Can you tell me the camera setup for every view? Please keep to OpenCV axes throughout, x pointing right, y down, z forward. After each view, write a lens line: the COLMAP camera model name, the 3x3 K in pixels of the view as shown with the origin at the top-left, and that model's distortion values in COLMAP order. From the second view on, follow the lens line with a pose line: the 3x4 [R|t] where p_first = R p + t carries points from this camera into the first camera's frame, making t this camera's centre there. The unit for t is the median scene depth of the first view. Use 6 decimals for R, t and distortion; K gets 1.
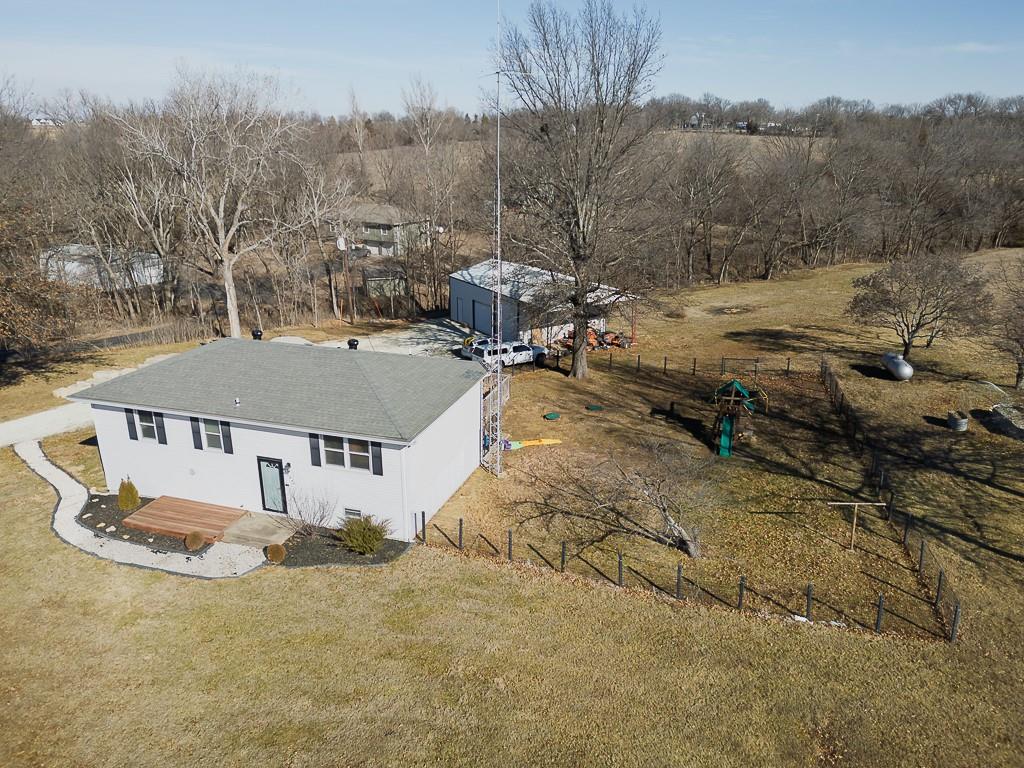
lens RADIAL K [[710.7, 0, 512.0], [0, 710.7, 384.0], [0, 0, 1]] dist [0.078268, -0.049134]
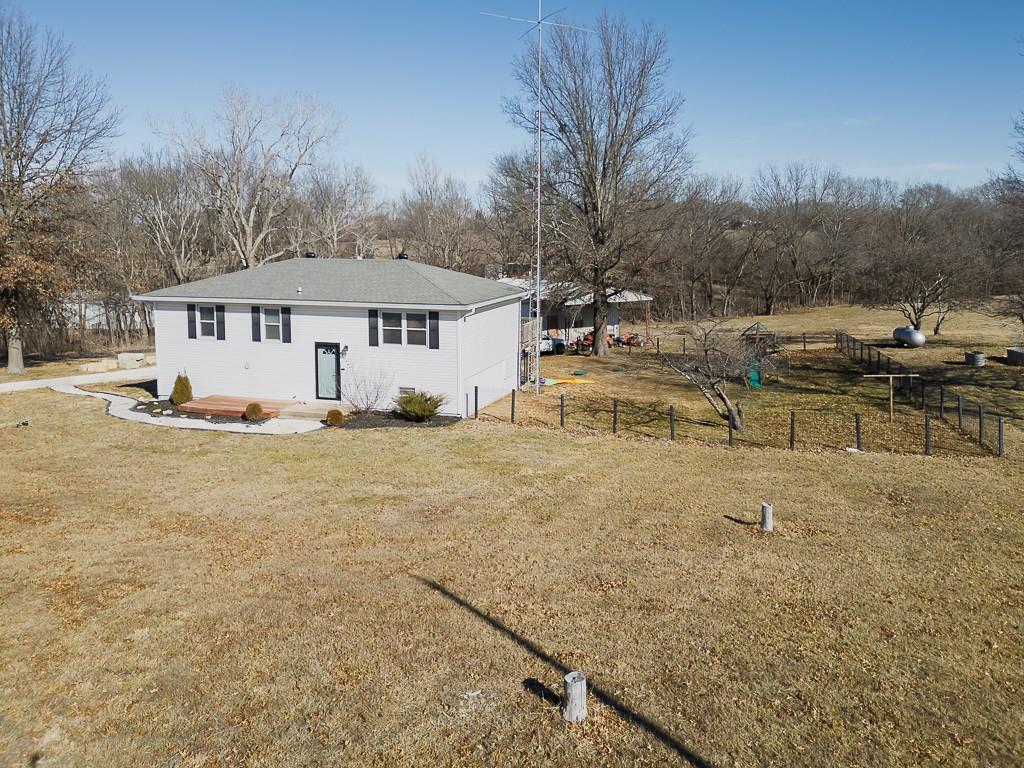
lens RADIAL K [[744.5, 0, 511.2], [0, 744.5, 344.3], [0, 0, 1]] dist [0.087024, -0.064155]
pose [[0.999748, -0.001449, 0.022385, -0.094153], [0.006442, 0.974421, -0.224638, 0.347494], [-0.021486, 0.224725, 0.974185, -0.064783]]
